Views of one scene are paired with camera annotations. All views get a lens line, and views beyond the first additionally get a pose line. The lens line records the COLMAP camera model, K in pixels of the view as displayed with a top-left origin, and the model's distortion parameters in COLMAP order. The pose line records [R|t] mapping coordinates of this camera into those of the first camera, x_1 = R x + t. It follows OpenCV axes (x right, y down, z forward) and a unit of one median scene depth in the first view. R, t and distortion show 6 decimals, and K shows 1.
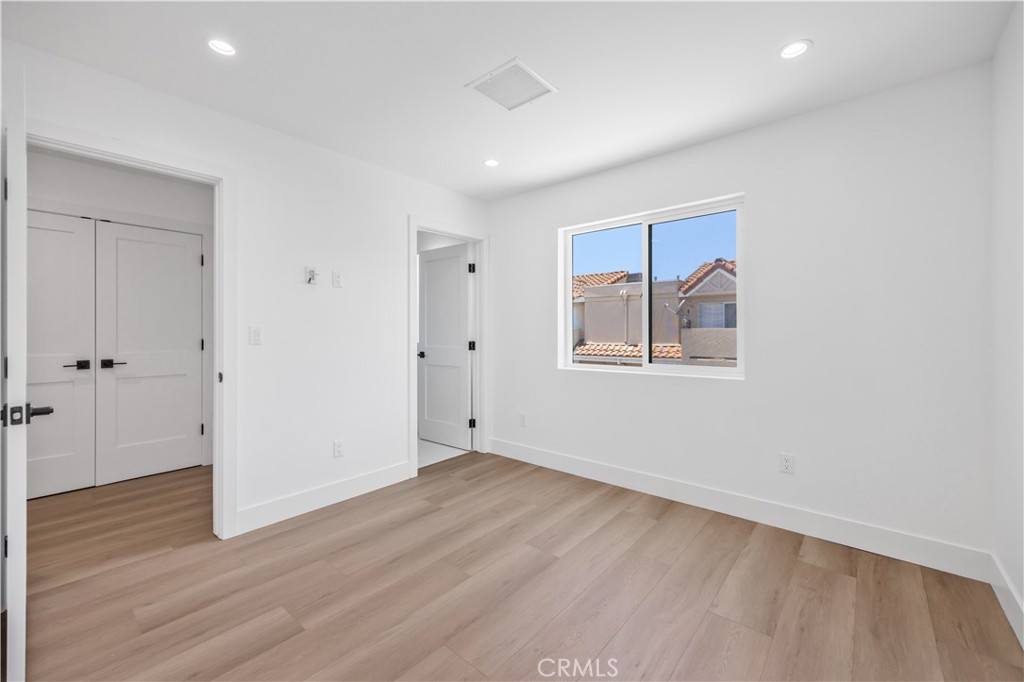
lens RADIAL K [[393.8, 0, 507.5], [0, 393.8, 333.5], [0, 0, 1]] dist [0.000166, -0.000121]
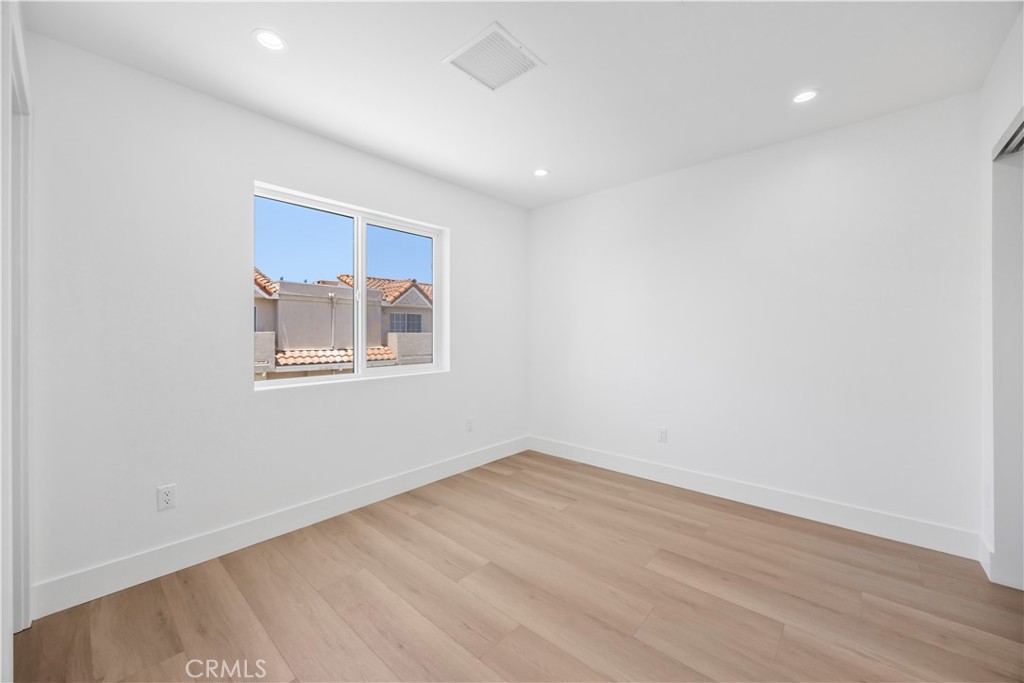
lens RADIAL K [[393.8, 0, 507.5], [0, 393.8, 334.0], [0, 0, 1]] dist [0.000166, -0.000121]
pose [[0.031956, 0.001358, 0.999488, -0.690816], [0.002968, 0.999995, -0.001454, -0.003501], [-0.999485, 0.003013, 0.031951, 0.737862]]
